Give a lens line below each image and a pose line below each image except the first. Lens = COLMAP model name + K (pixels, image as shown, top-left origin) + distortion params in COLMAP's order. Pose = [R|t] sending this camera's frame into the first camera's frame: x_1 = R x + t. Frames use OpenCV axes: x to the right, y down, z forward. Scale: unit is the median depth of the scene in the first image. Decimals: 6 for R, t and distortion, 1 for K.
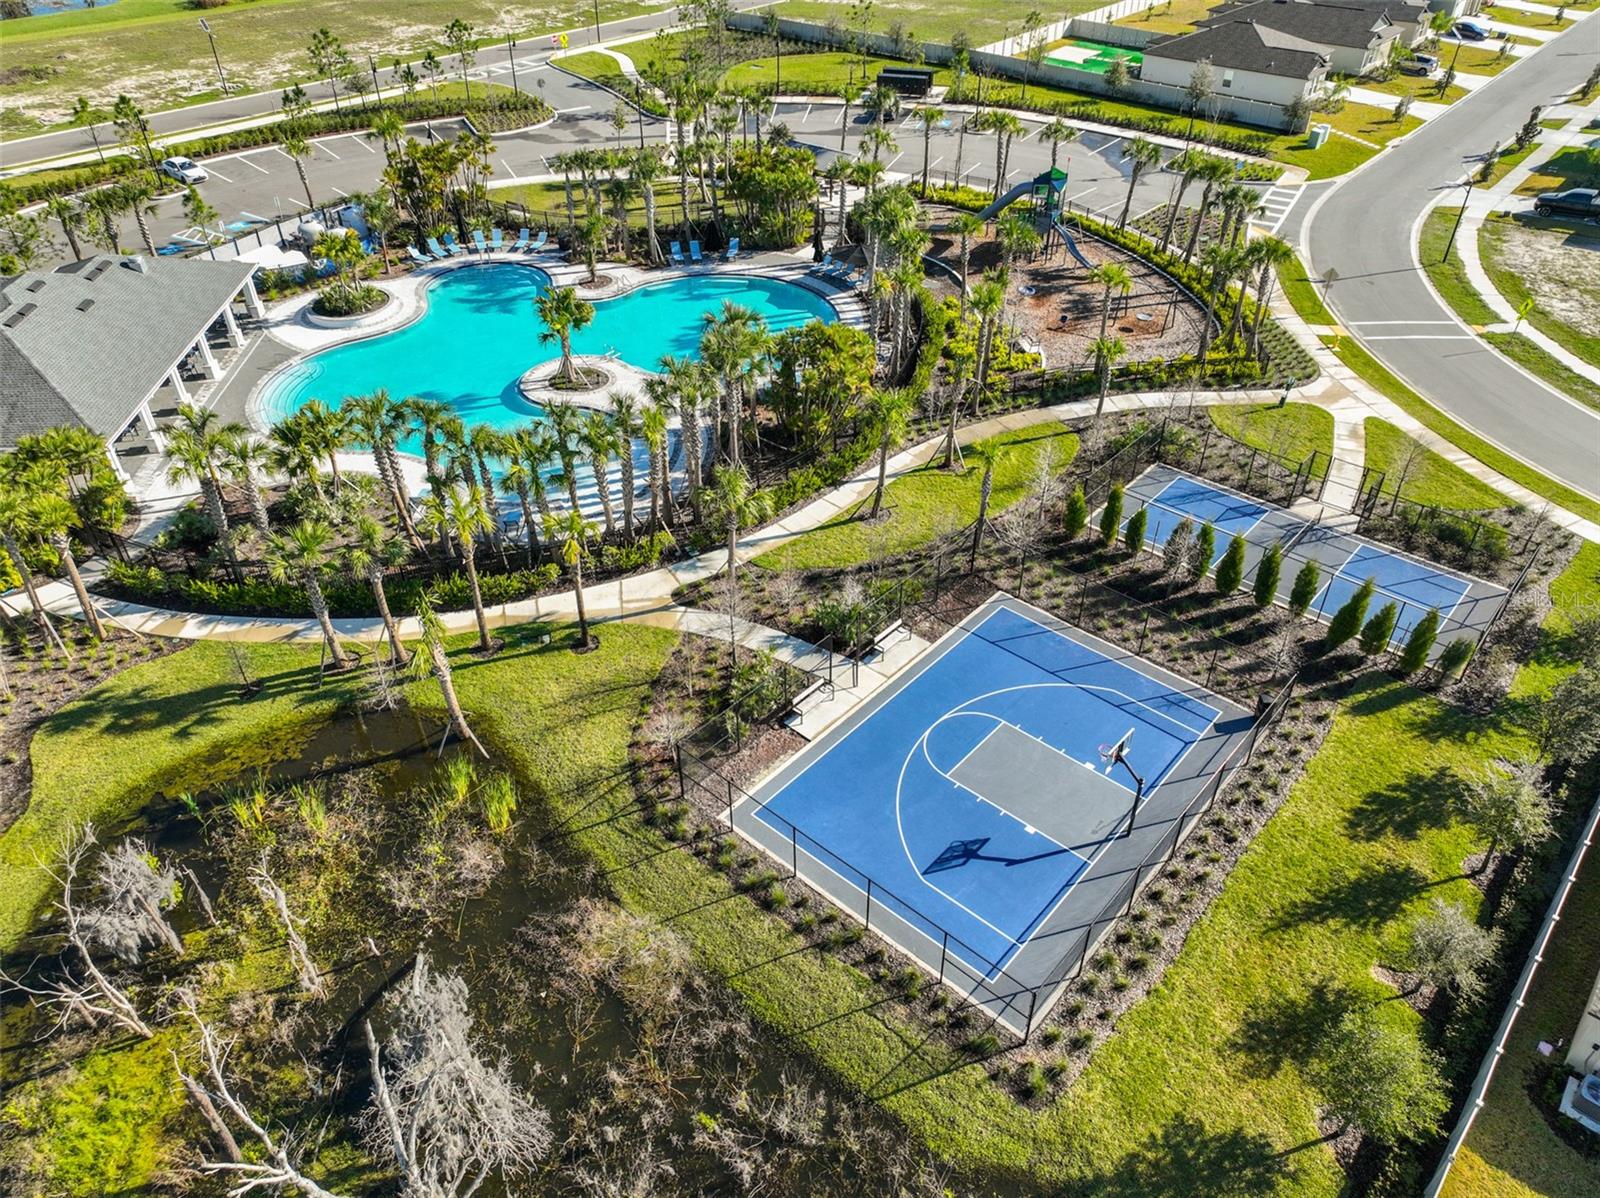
lens RADIAL K [[1118.6, 0, 807.3], [0, 1118.6, 598.0], [0, 0, 1]] dist [-0.001257, 0.016334]
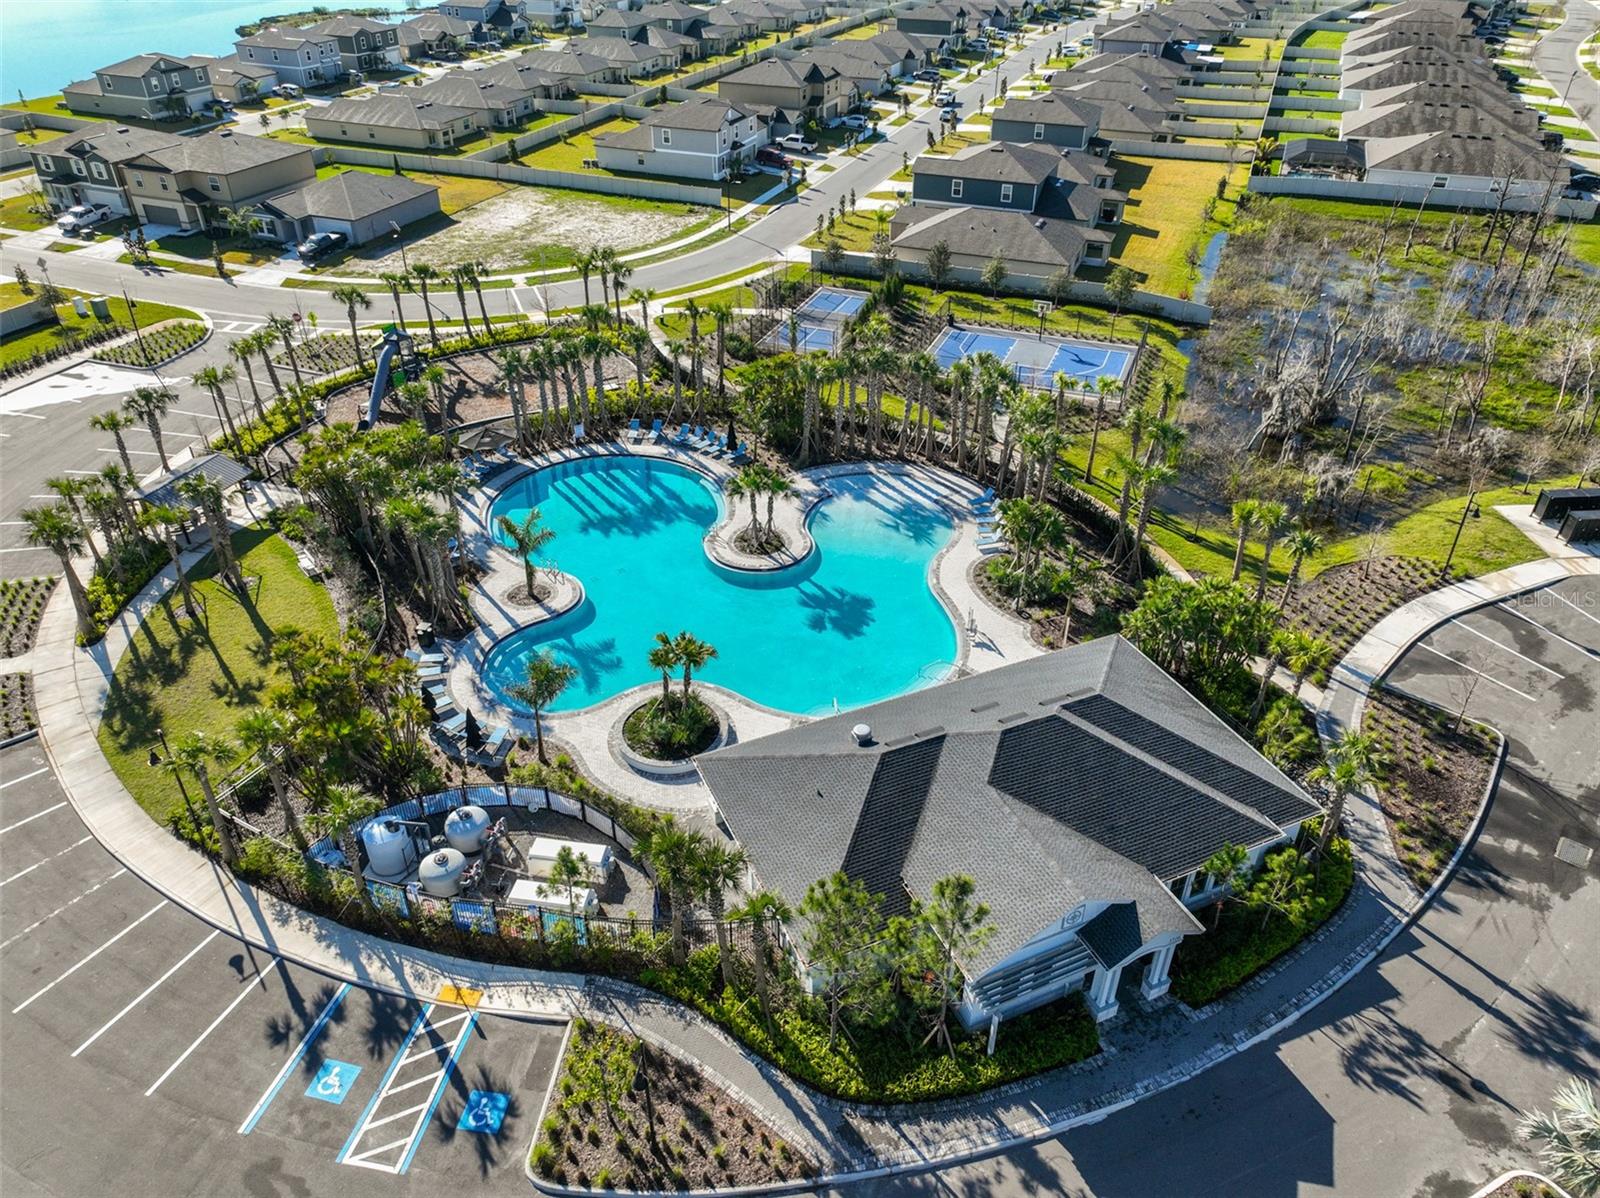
lens RADIAL K [[1118.6, 0, 807.3], [0, 1118.6, 598.0], [0, 0, 1]] dist [-0.001257, 0.016334]
pose [[-0.344574, -0.525103, 0.778162, -0.880709], [0.570307, 0.541333, 0.617826, -0.651747], [-0.745667, 0.656677, 0.112941, 0.705517]]
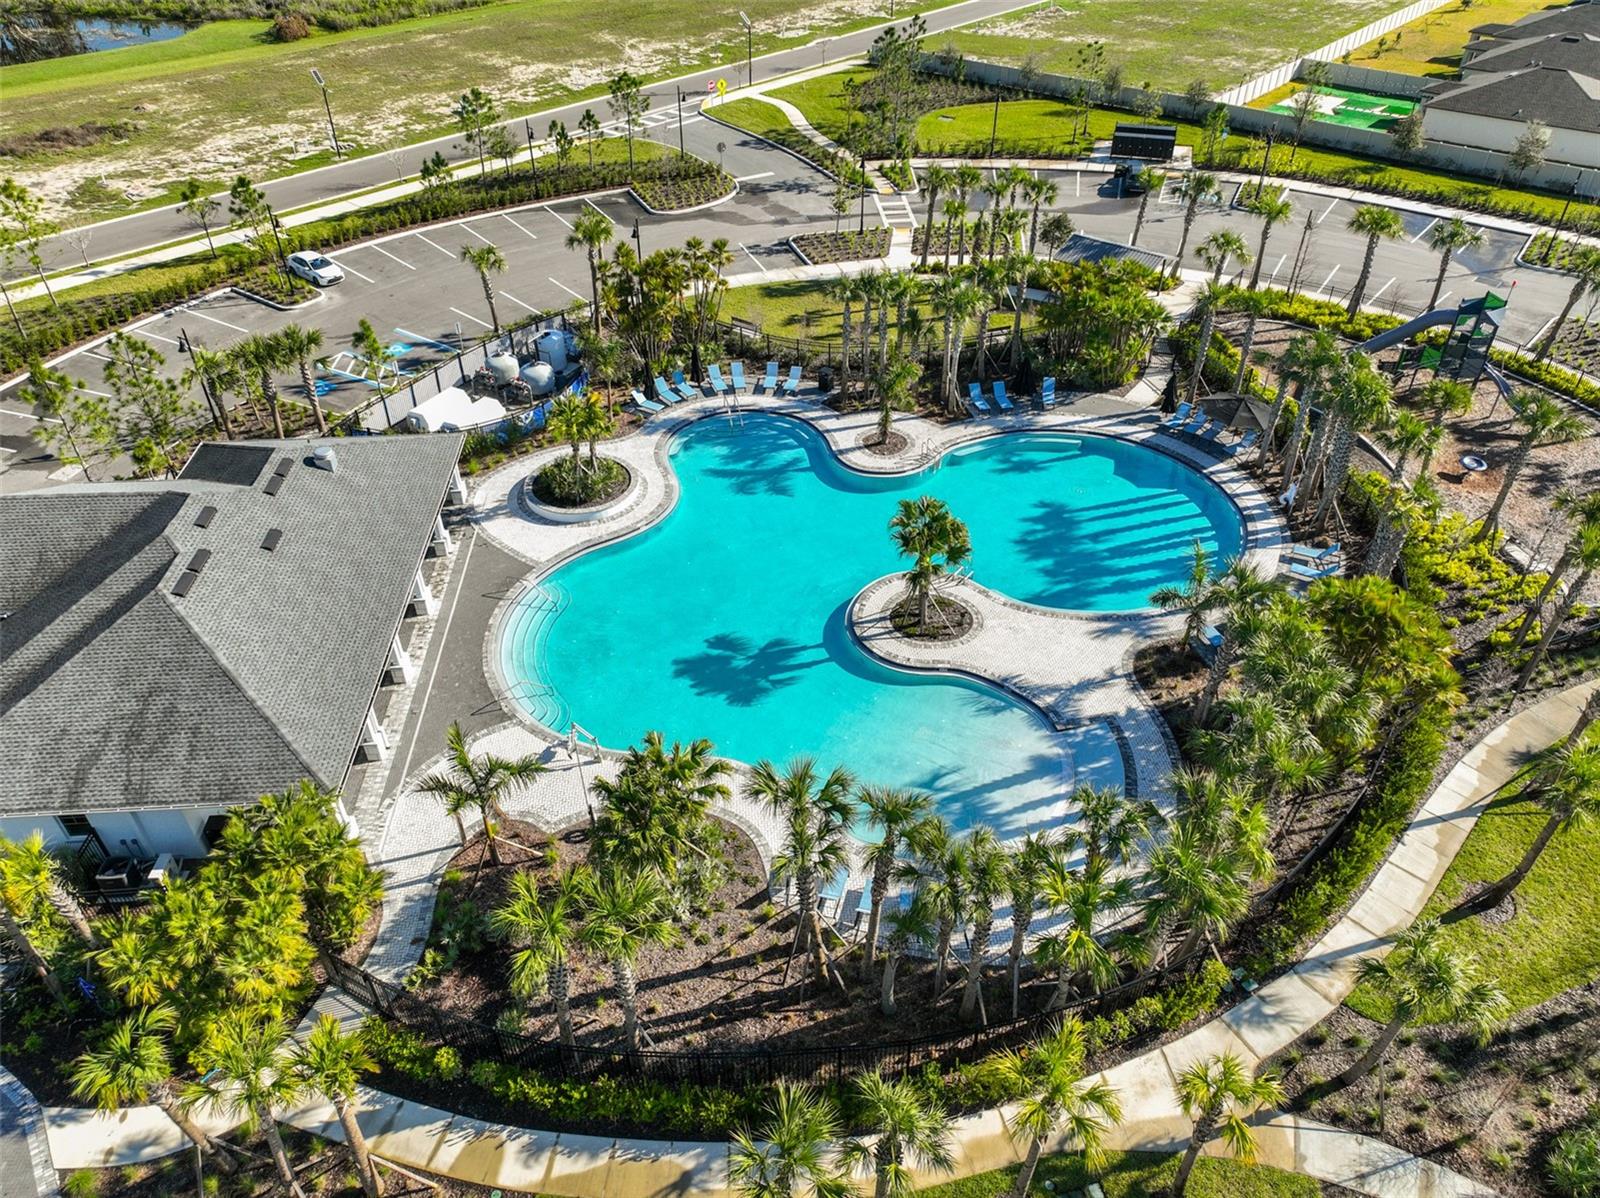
lens RADIAL K [[1118.6, 0, 807.3], [0, 1118.6, 598.0], [0, 0, 1]] dist [-0.001257, 0.016334]
pose [[0.999976, 0.003147, -0.006180, -0.224859], [-0.003142, 0.999995, 0.000787, -0.167483], [0.006182, -0.000767, 0.999981, 0.222979]]
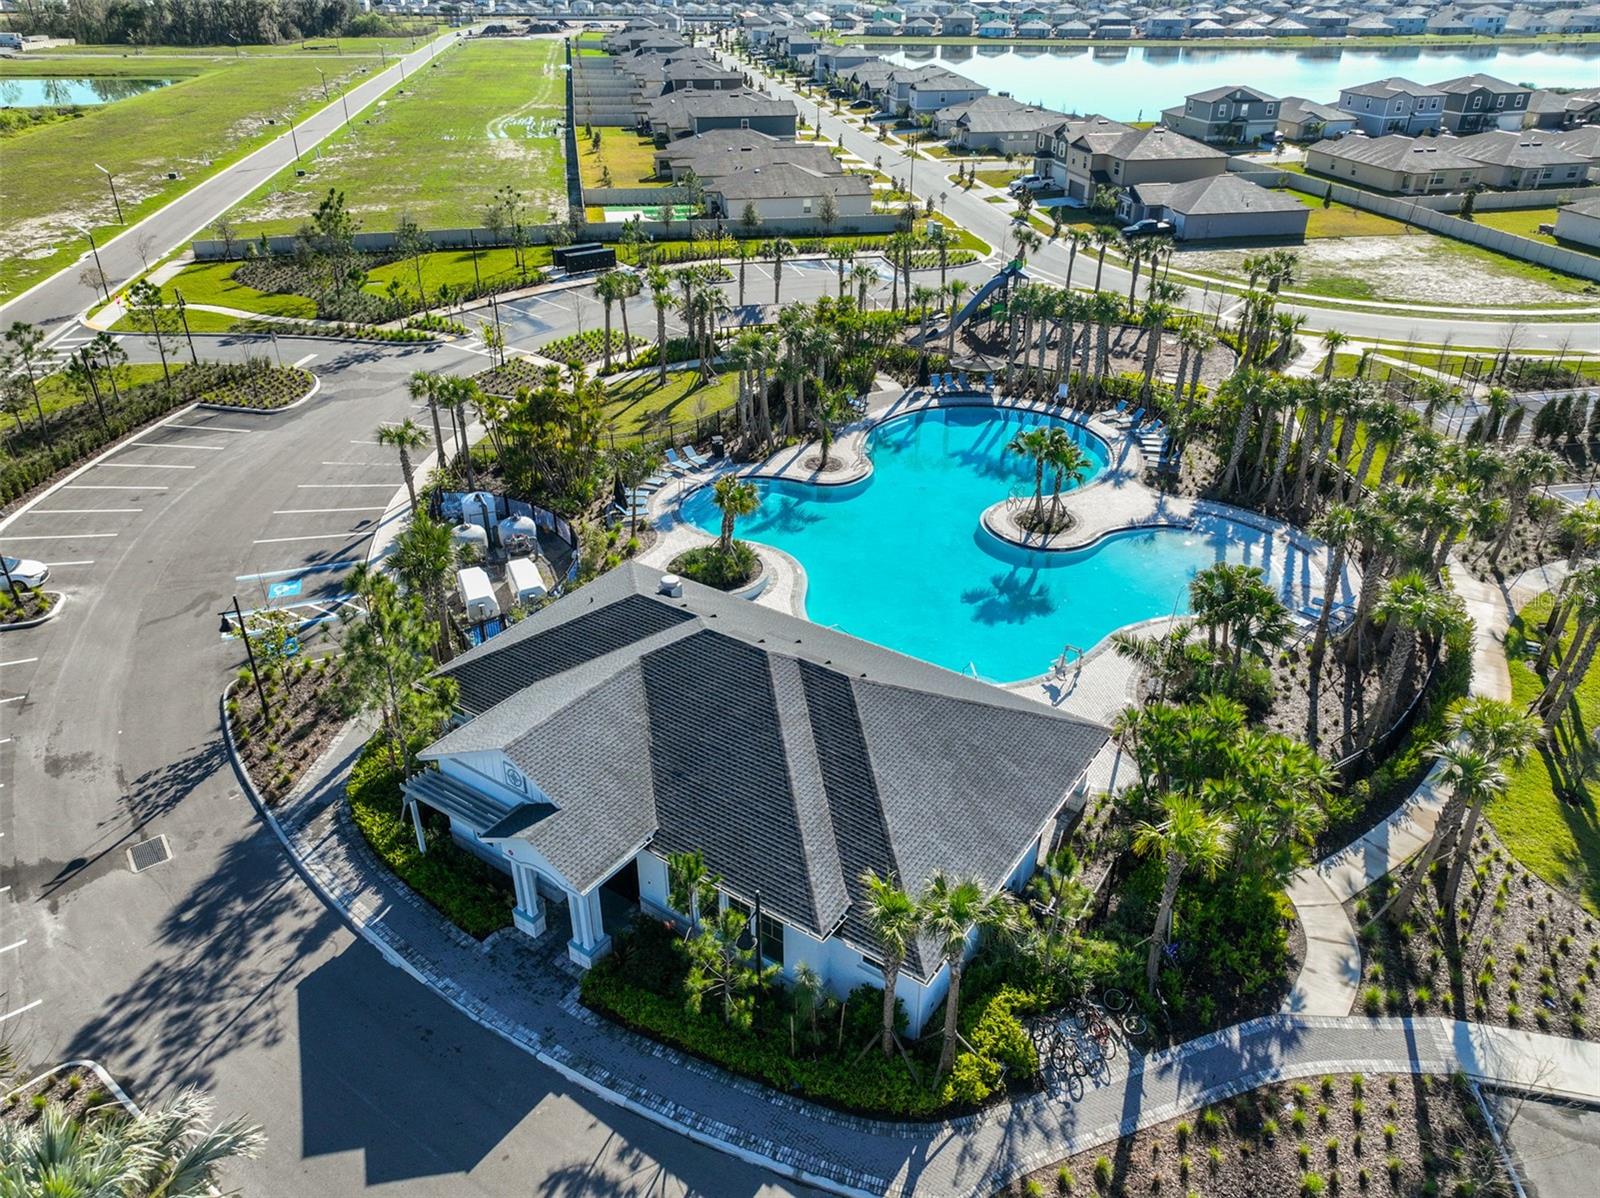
lens RADIAL K [[1118.6, 0, 807.3], [0, 1118.6, 598.0], [0, 0, 1]] dist [-0.001257, 0.016334]
pose [[0.621649, -0.385331, 0.681962, -0.807207], [0.479386, 0.875698, 0.057810, -0.233249], [-0.619469, 0.290985, 0.729100, 0.361773]]
